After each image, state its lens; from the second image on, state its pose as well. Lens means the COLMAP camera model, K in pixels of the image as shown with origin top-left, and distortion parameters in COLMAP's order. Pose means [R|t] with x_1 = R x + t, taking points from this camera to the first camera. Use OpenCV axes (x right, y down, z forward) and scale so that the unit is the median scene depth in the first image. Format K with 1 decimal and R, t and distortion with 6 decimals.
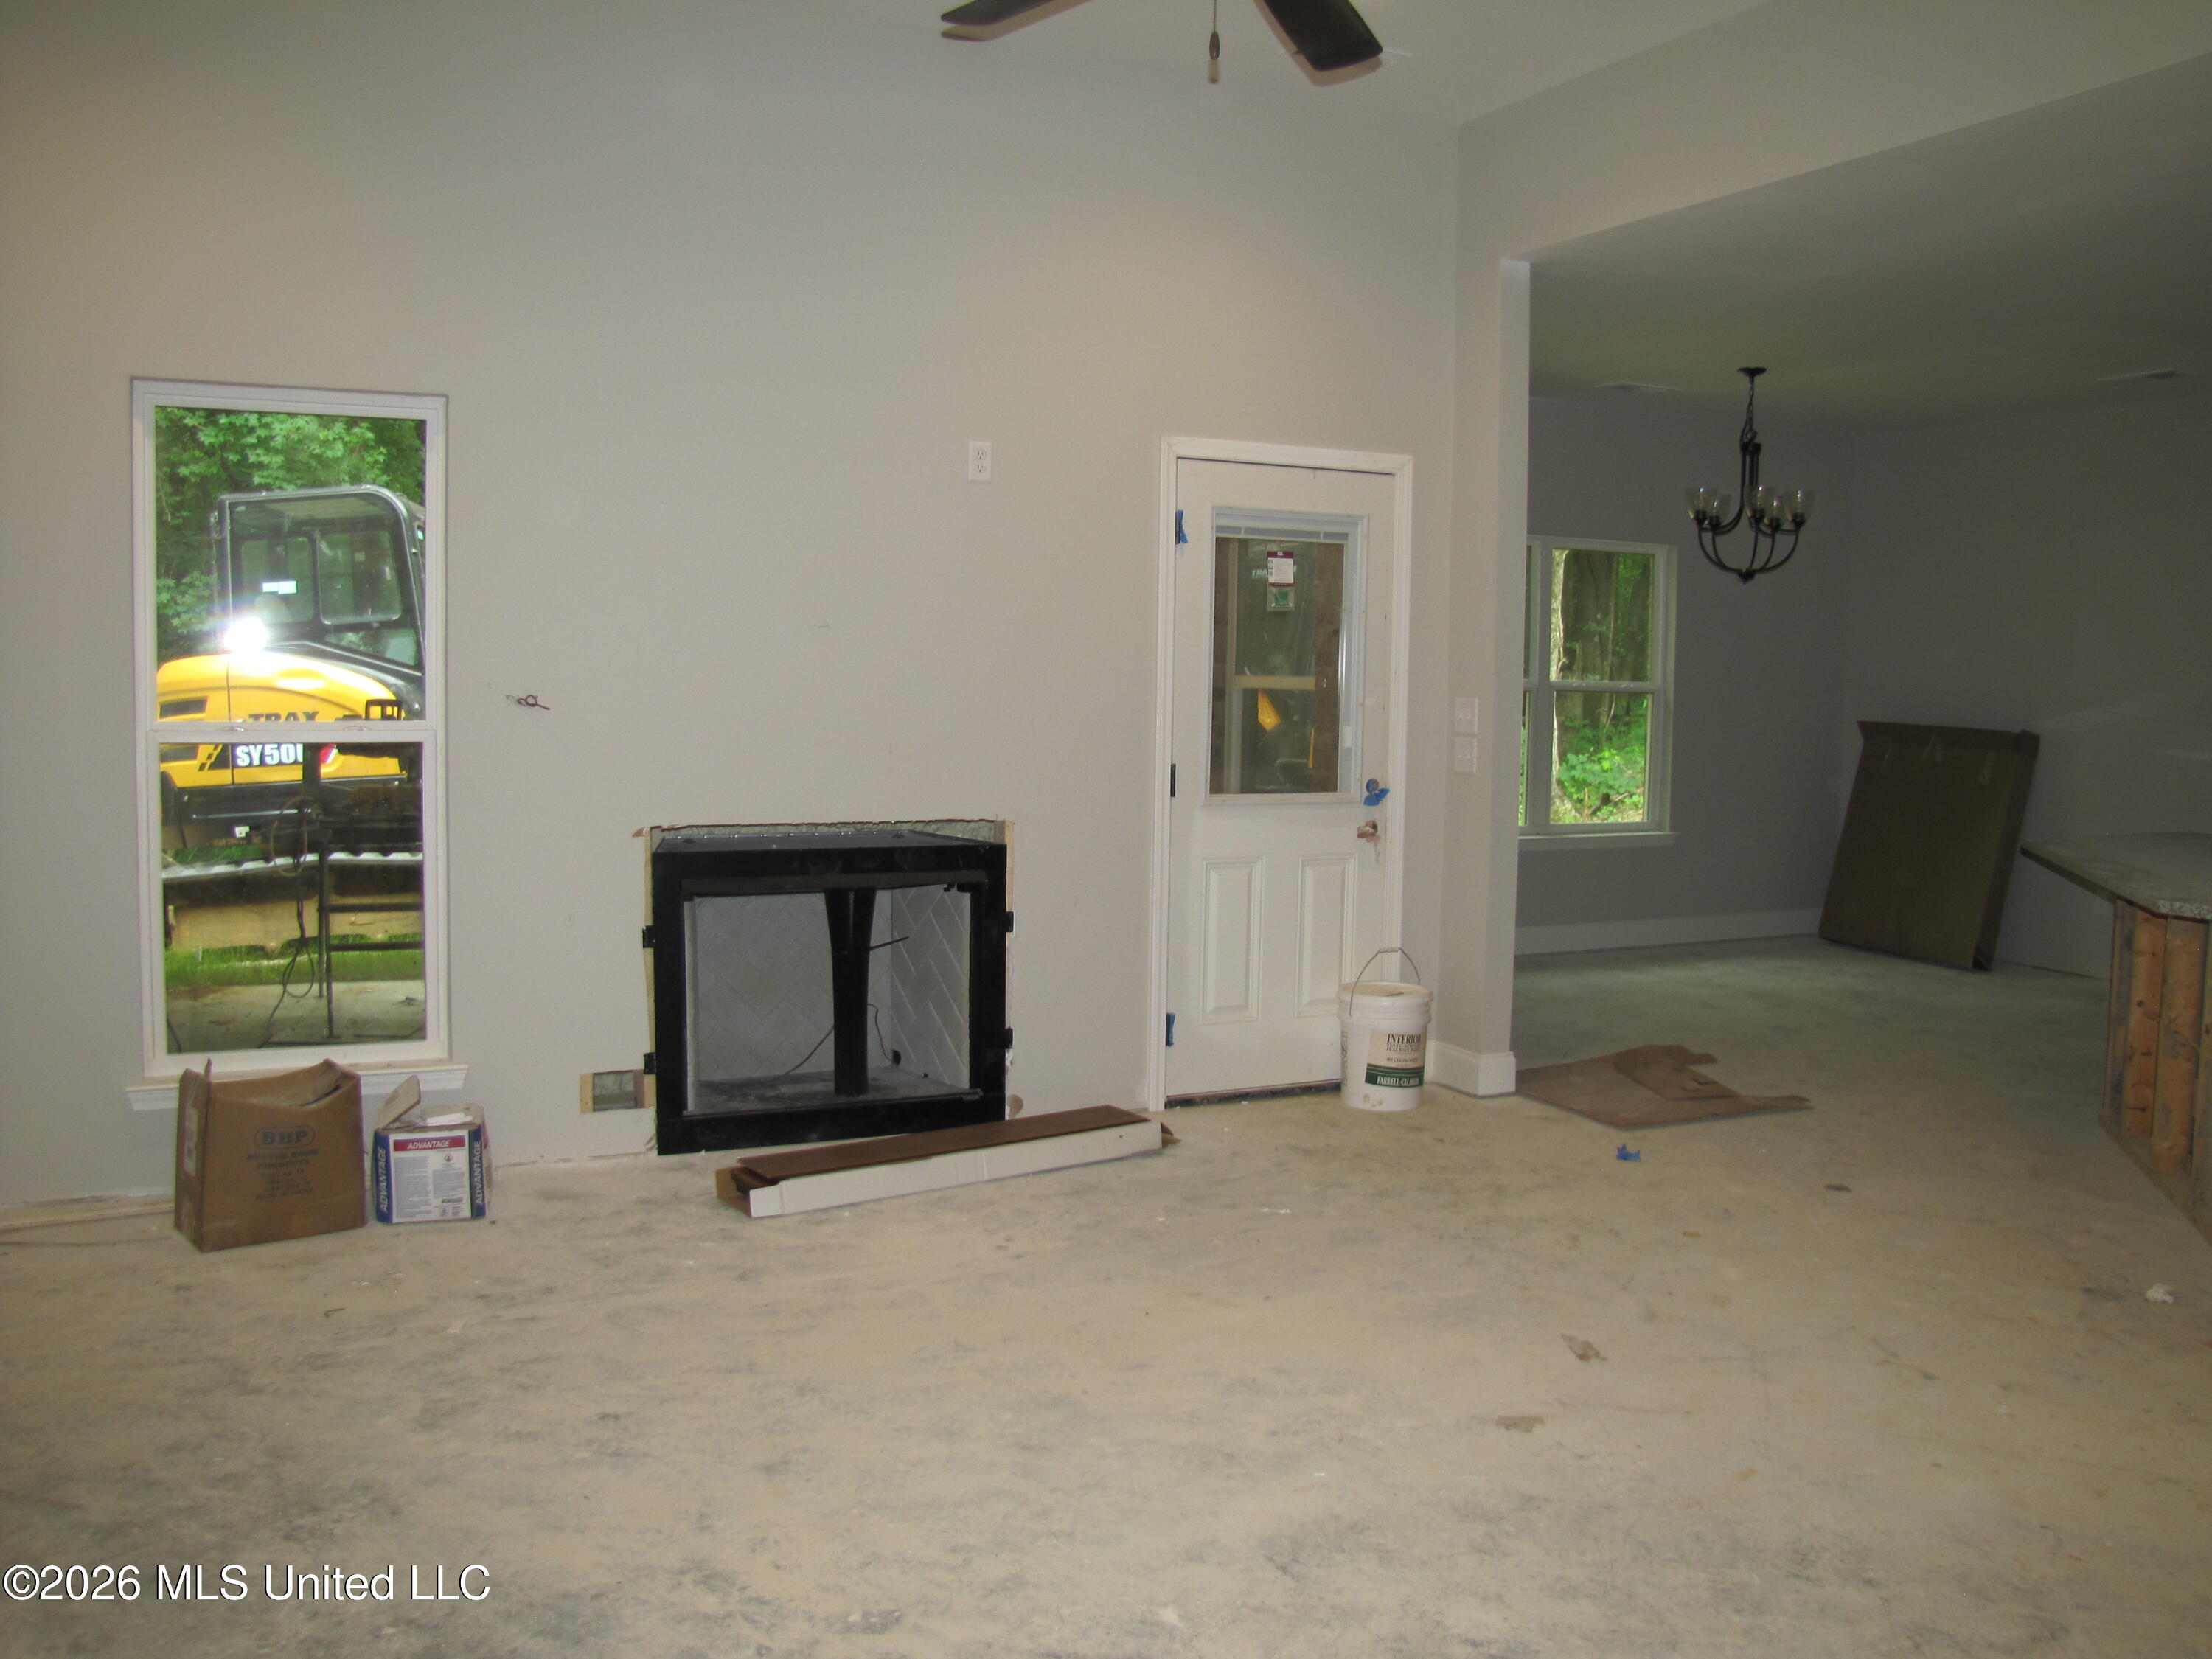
lens RADIAL K [[1819.8, 0, 1106.0], [0, 1819.8, 829.5], [0, 0, 1]] dist [-0.165360, 0.090872]
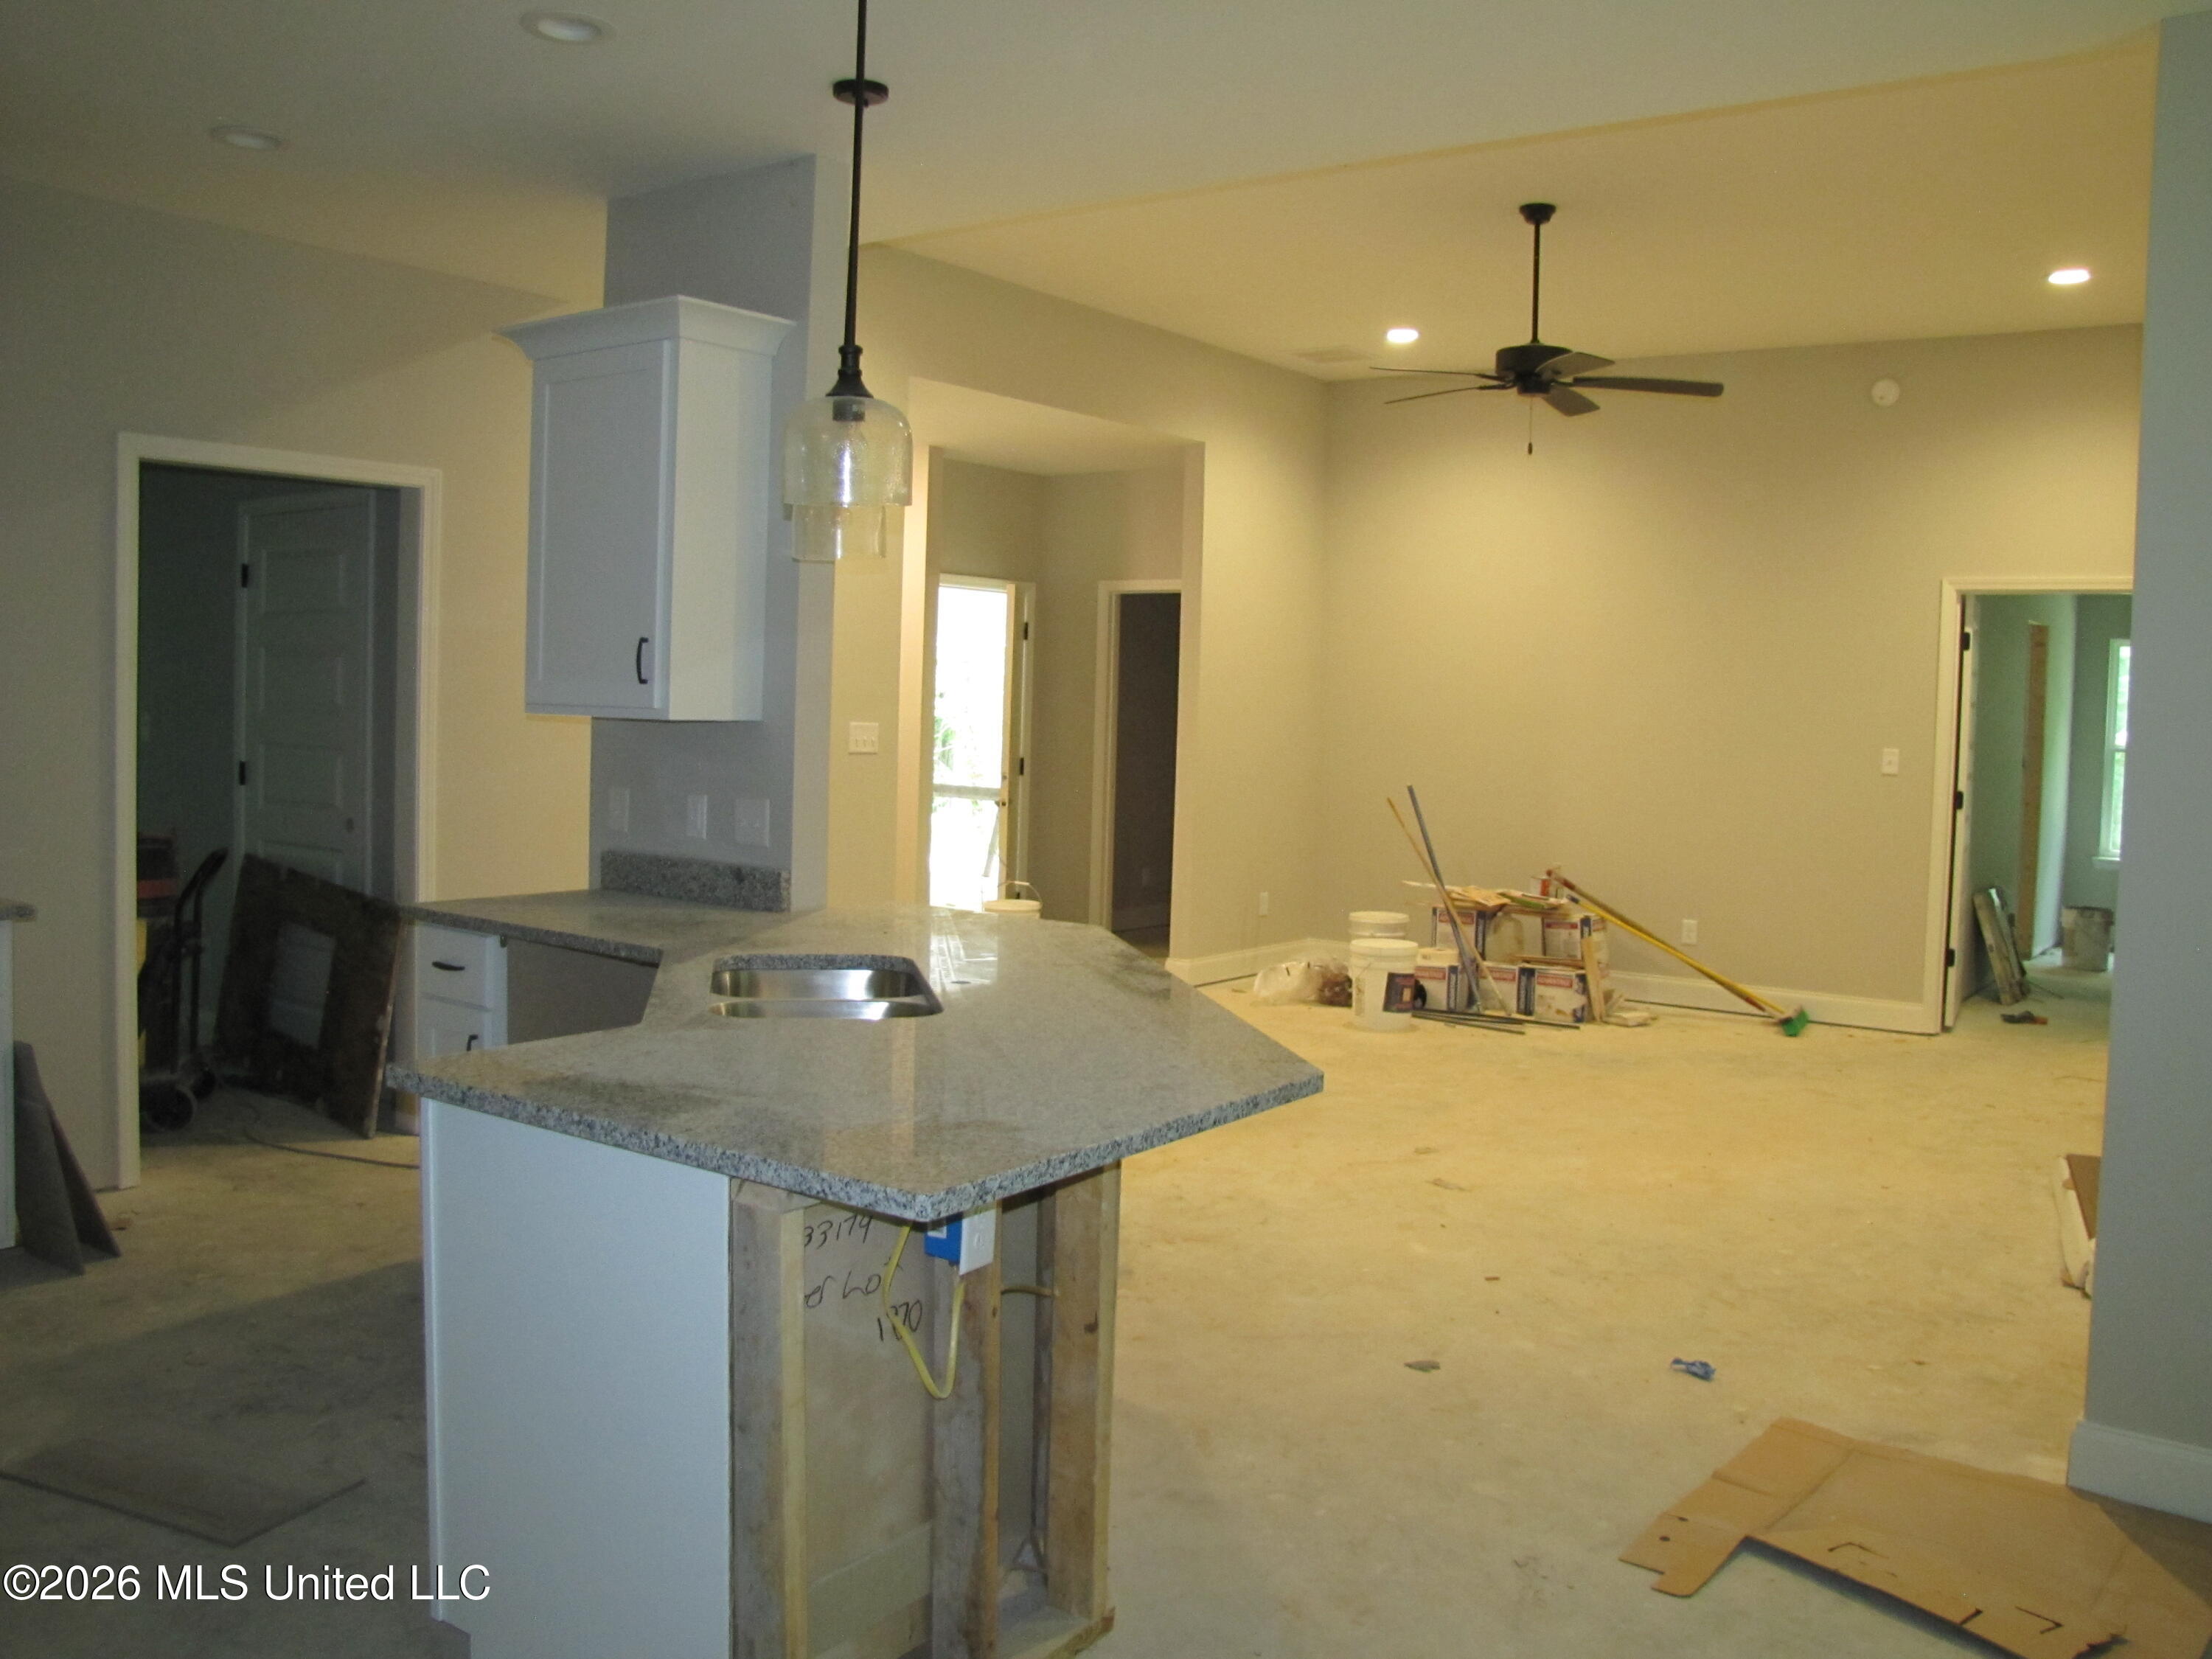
lens RADIAL K [[1819.8, 0, 1106.0], [0, 1819.8, 829.5], [0, 0, 1]] dist [-0.165360, 0.090872]
pose [[-0.878907, -0.008085, -0.476925, 0.885514], [-0.082512, 0.987360, 0.135321, -0.125770], [0.469803, 0.158286, -0.868465, 1.524514]]
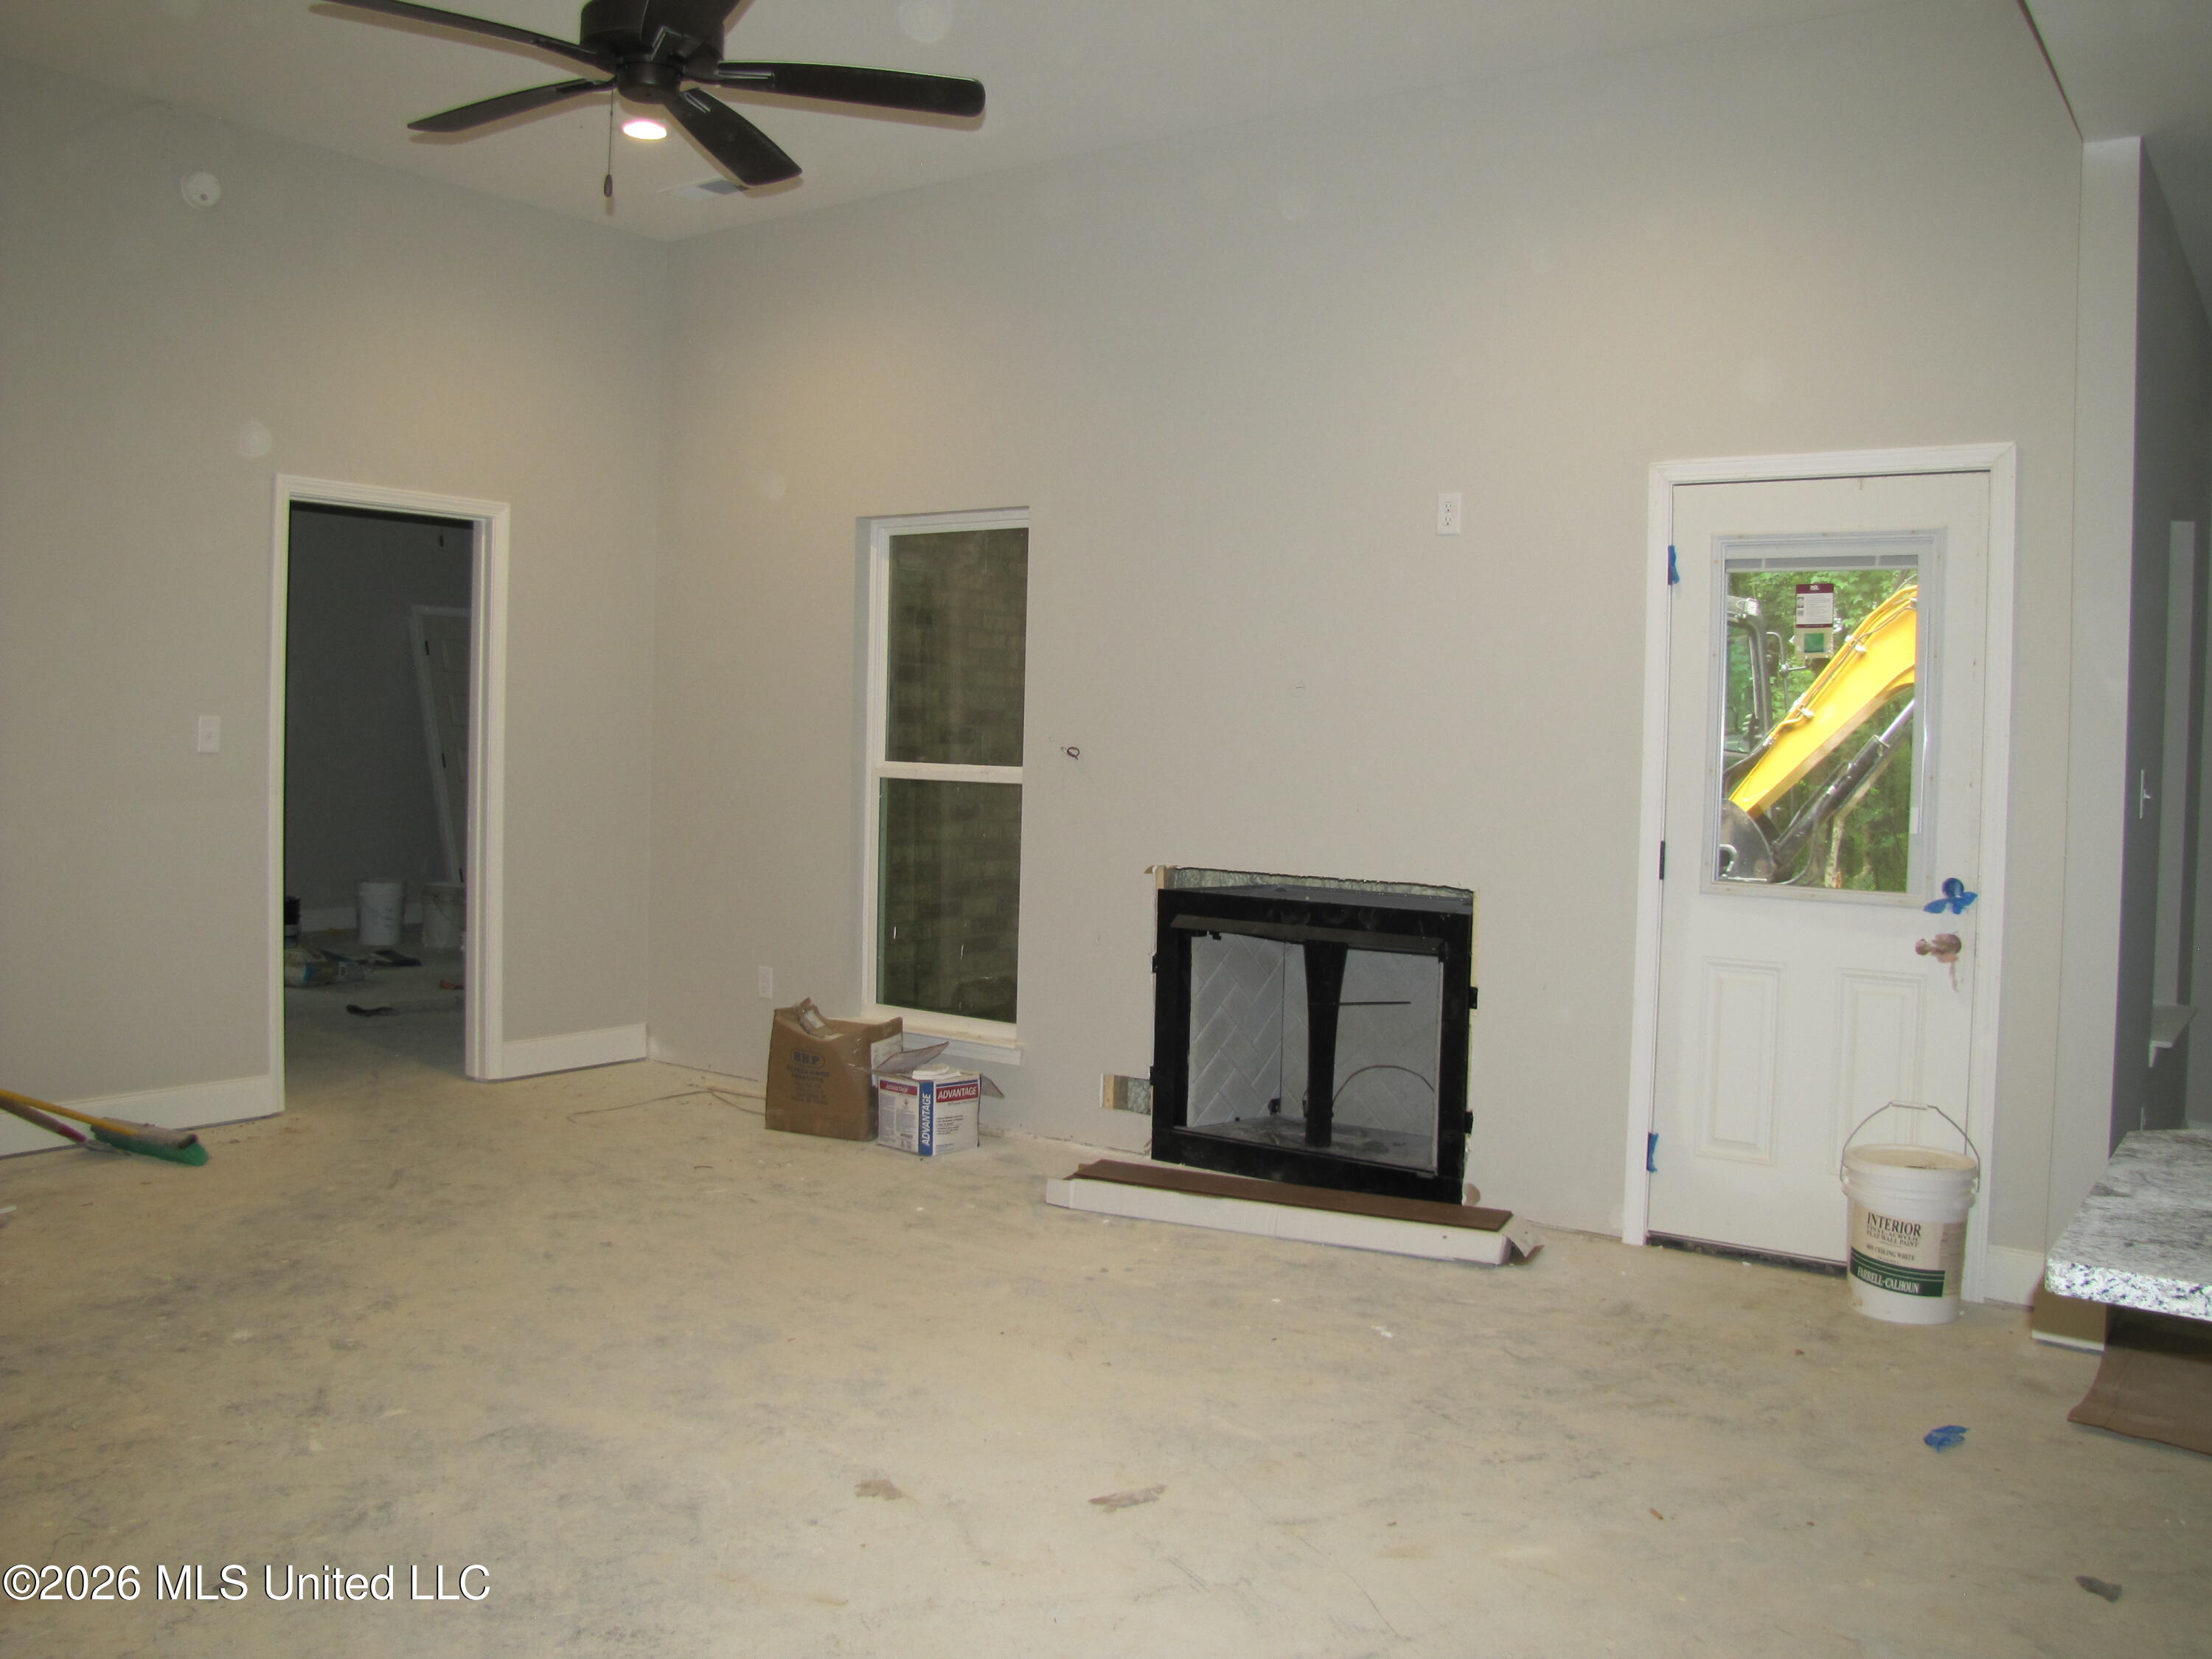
lens RADIAL K [[1819.8, 0, 1106.0], [0, 1819.8, 829.5], [0, 0, 1]] dist [-0.165360, 0.090872]
pose [[0.491226, 0.037615, -0.870220, 0.709786], [-0.093232, 0.995598, -0.009594, -0.009851], [0.866028, 0.085845, 0.492570, 0.395930]]
